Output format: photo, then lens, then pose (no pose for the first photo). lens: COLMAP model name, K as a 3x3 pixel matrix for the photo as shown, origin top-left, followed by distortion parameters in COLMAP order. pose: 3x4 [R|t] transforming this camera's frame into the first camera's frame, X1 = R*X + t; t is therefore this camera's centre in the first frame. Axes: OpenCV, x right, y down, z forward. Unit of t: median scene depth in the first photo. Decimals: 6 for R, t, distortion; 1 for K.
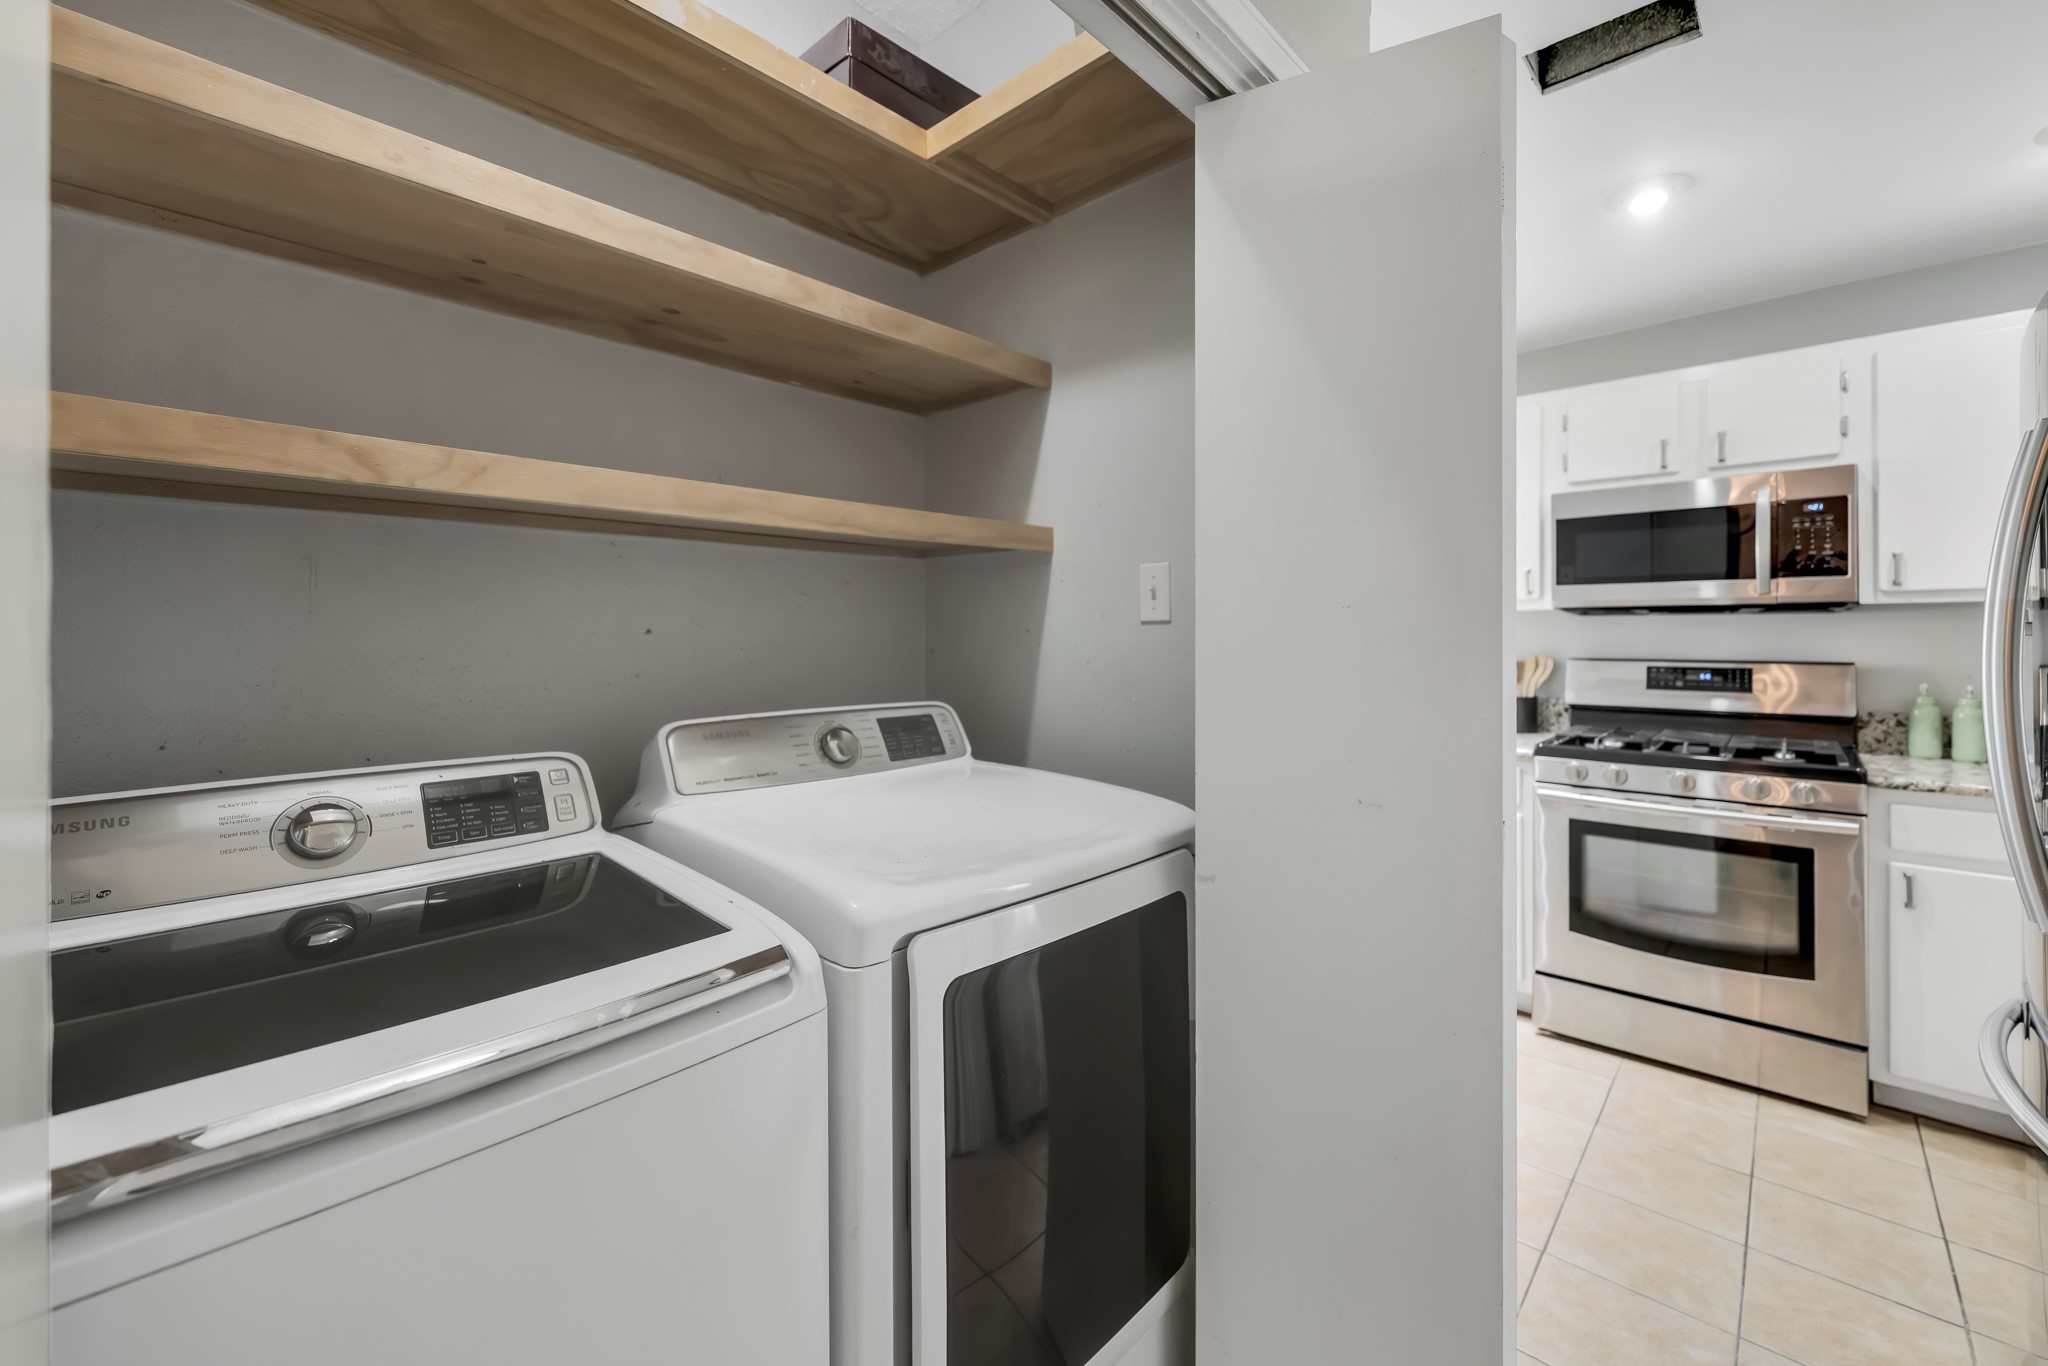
lens RADIAL K [[835.1, 0, 1013.7], [0, 835.1, 628.6], [0, 0, 1]] dist [-0.001275, -0.000233]
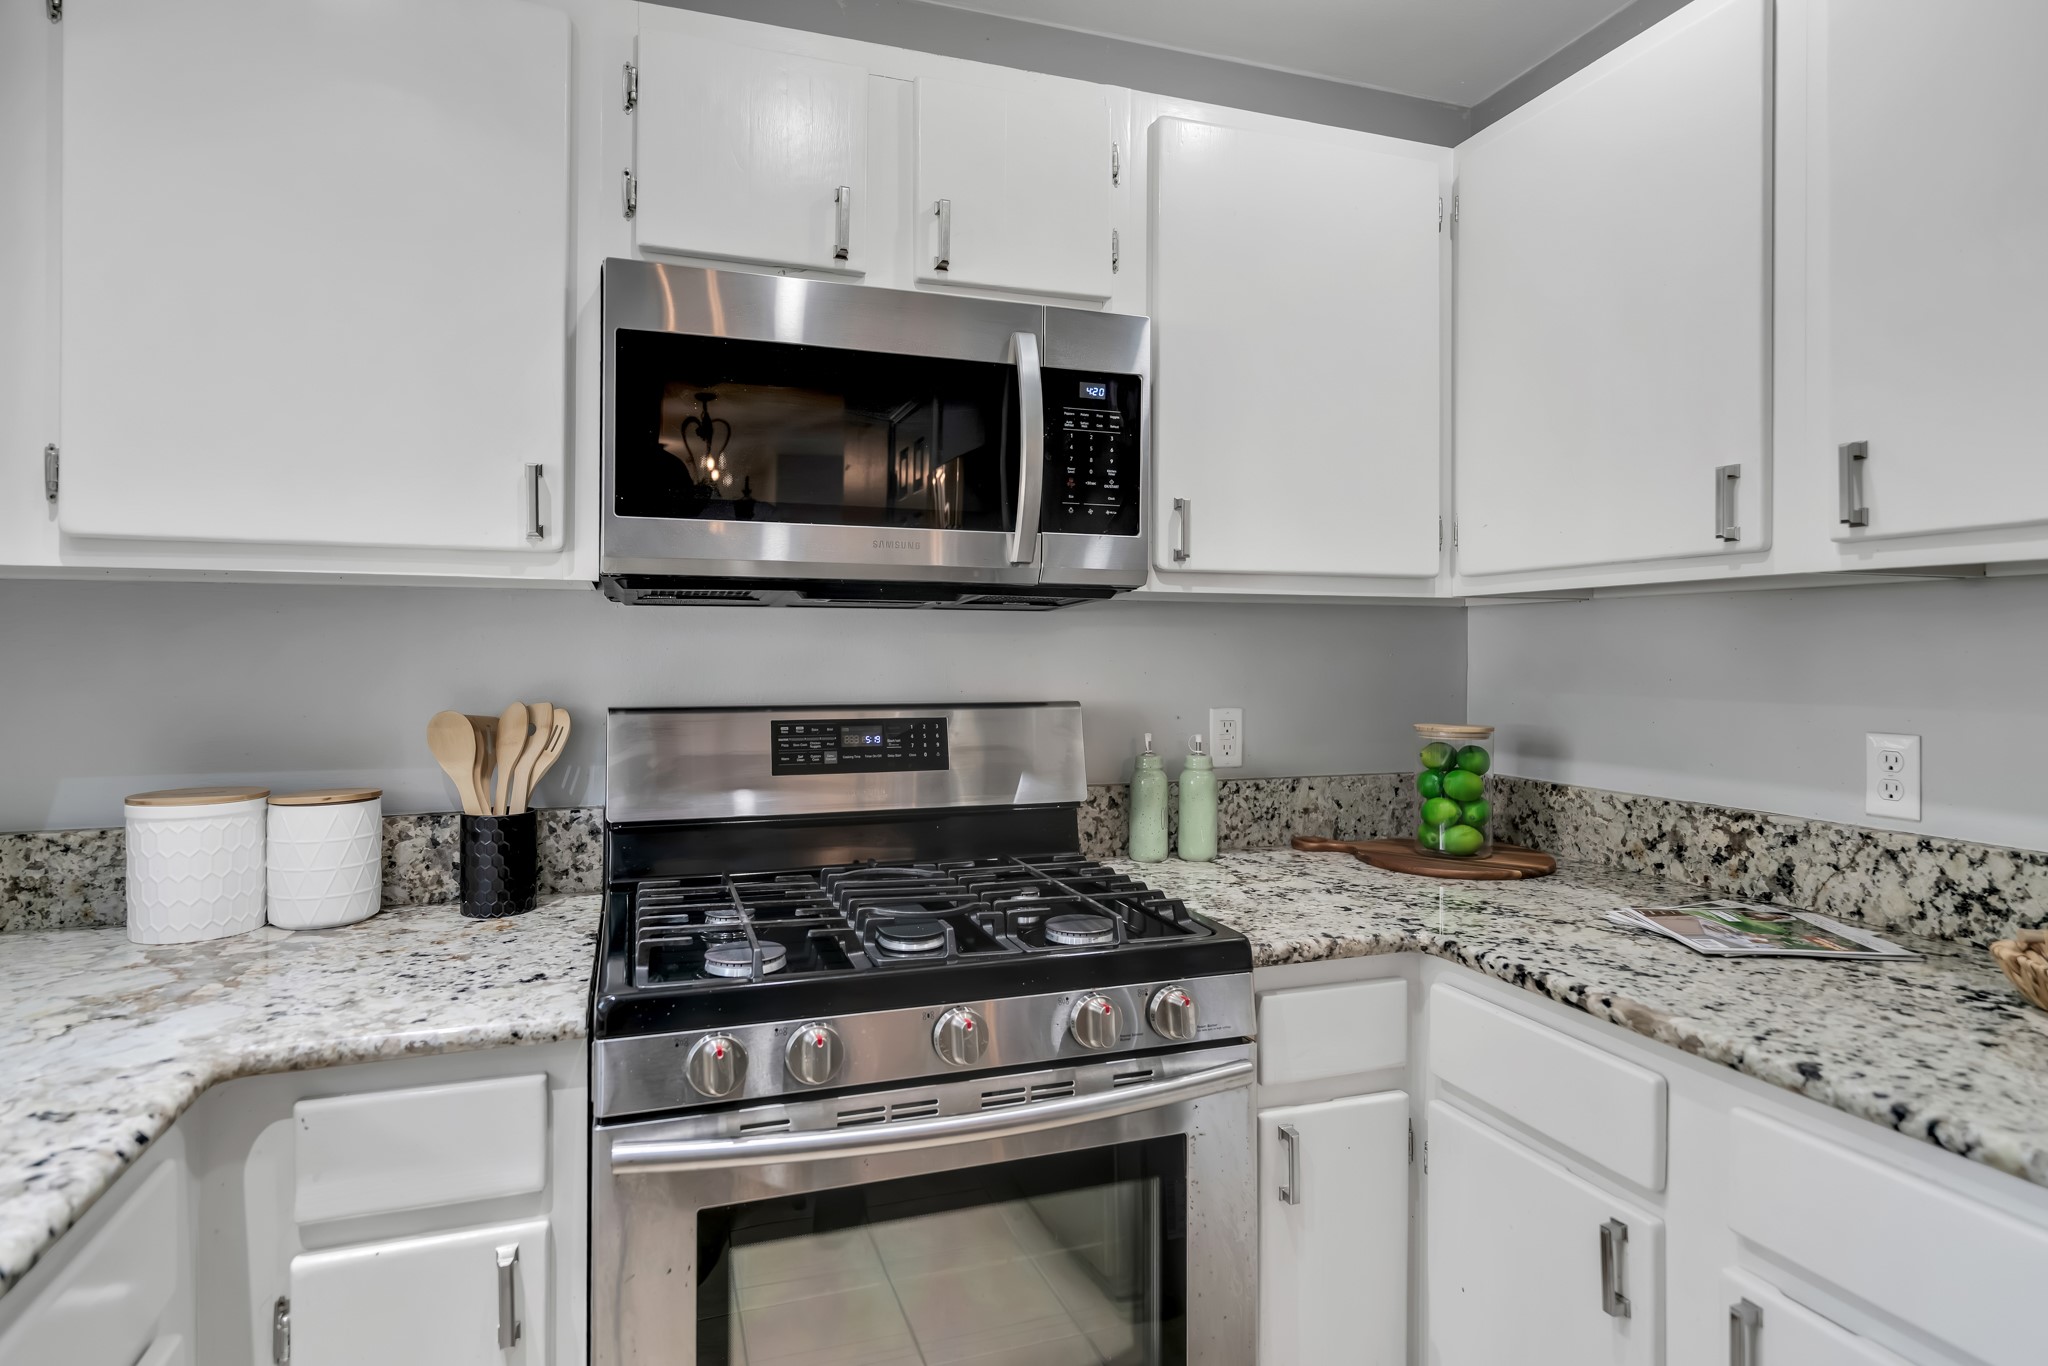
lens RADIAL K [[1128.5, 0, 1045.2], [0, 1128.5, 642.6], [0, 0, 1]] dist [0.001378, -0.002294]
pose [[0.459853, 0.010500, 0.887933, 0.343392], [-0.008673, 0.999936, -0.007333, 0.007738], [-0.887953, -0.004329, 0.459915, 0.693464]]
